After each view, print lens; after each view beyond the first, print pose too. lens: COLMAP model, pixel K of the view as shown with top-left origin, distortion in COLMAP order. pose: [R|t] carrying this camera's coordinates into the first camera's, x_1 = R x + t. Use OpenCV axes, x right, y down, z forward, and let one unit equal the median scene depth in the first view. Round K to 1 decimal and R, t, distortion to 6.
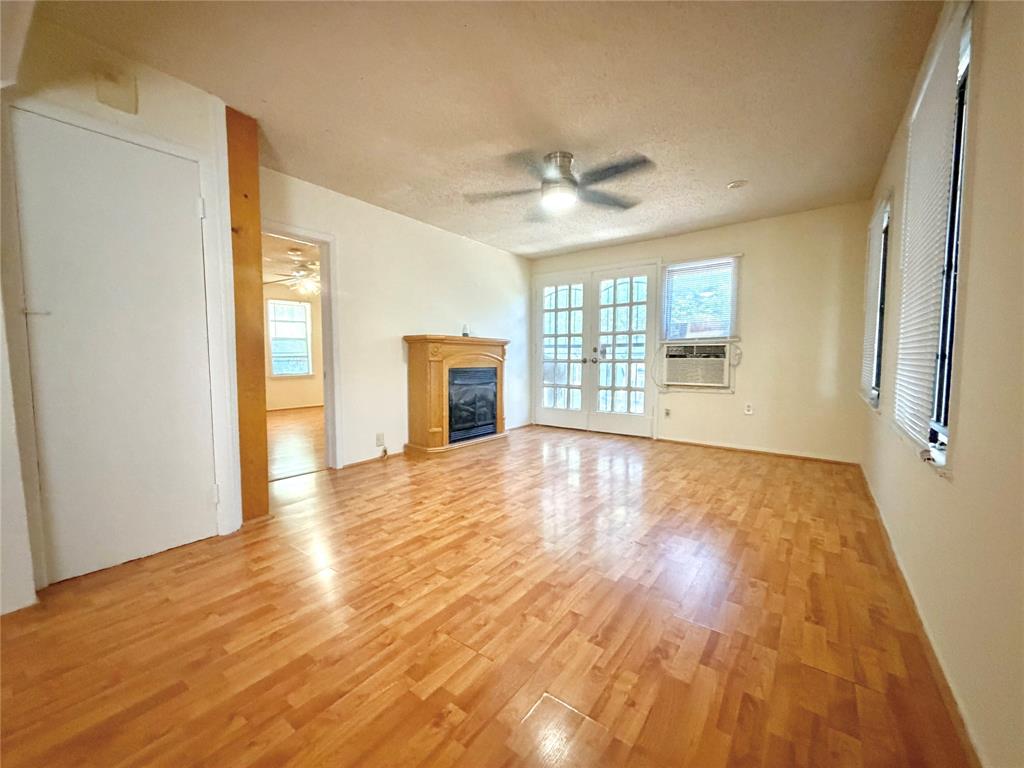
lens RADIAL K [[409.7, 0, 505.3], [0, 409.7, 389.8], [0, 0, 1]] dist [-0.002377, 0.001227]
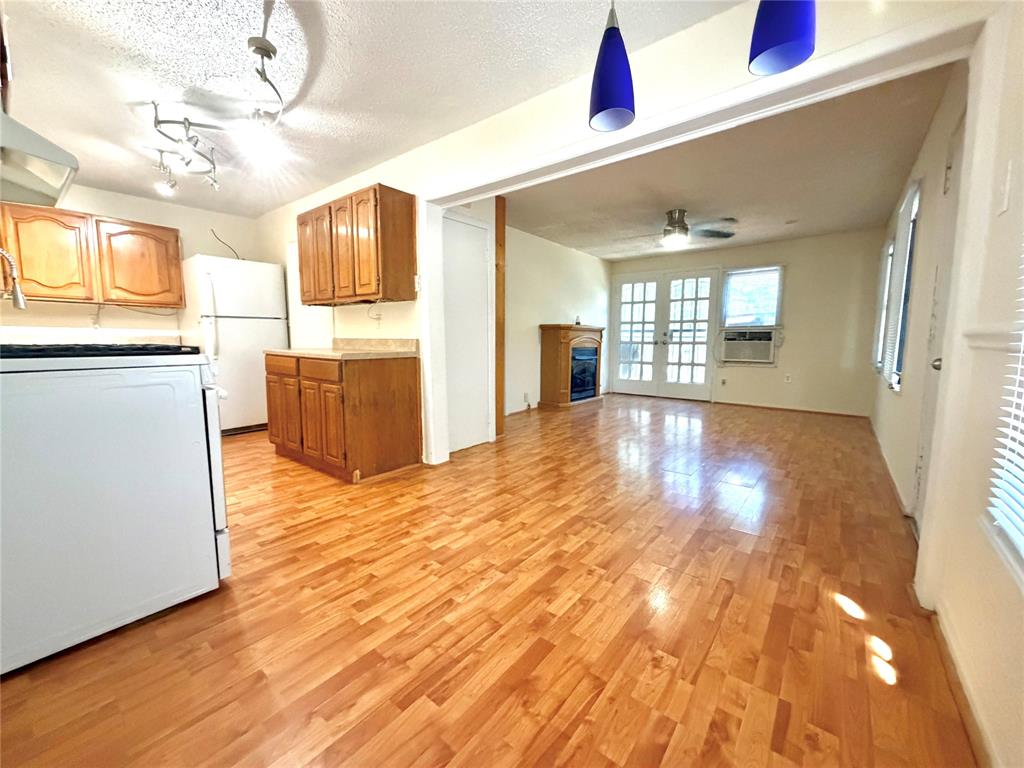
lens RADIAL K [[409.7, 0, 514.6], [0, 409.7, 386.6], [0, 0, 1]] dist [-0.002377, 0.001227]
pose [[0.999761, 0.004247, -0.021462, -0.225630], [-0.003609, 0.999554, 0.029647, 0.030752], [0.021578, -0.029562, 0.999330, -0.301229]]
